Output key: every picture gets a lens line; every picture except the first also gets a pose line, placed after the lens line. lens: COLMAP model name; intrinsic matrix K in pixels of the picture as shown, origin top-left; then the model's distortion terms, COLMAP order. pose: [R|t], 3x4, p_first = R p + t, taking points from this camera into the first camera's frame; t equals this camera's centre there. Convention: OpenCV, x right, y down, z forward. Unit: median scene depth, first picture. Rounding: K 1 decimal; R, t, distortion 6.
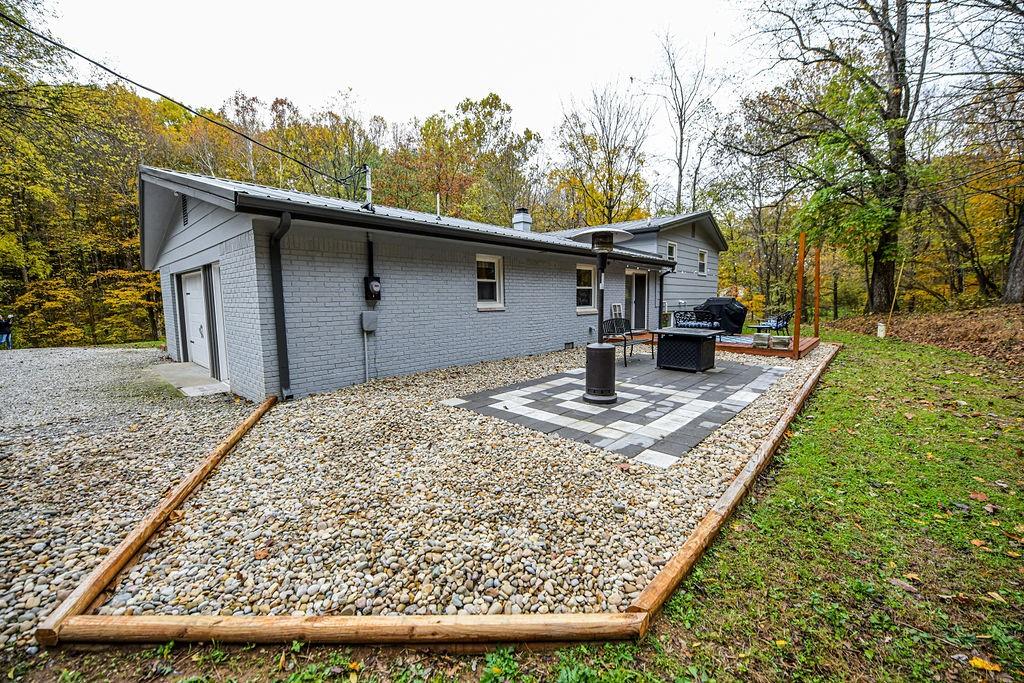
lens RADIAL K [[412.1, 0, 512.0], [0, 412.1, 341.5], [0, 0, 1]] dist [-0.015894, 0.000059]
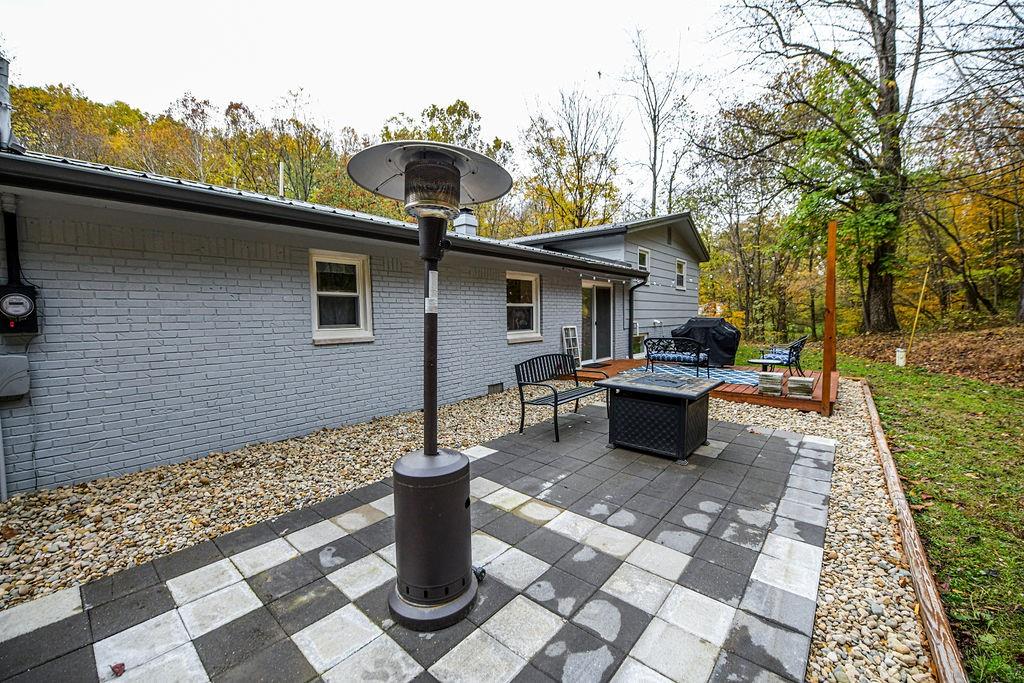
lens RADIAL K [[410.9, 0, 512.0], [0, 410.9, 341.5], [0, 0, 1]] dist [-0.015385, -0.000206]
pose [[0.999034, -0.002711, 0.043850, 0.051754], [0.004352, 0.999292, -0.037371, -0.016162], [-0.043717, 0.037526, 0.998339, 0.115968]]
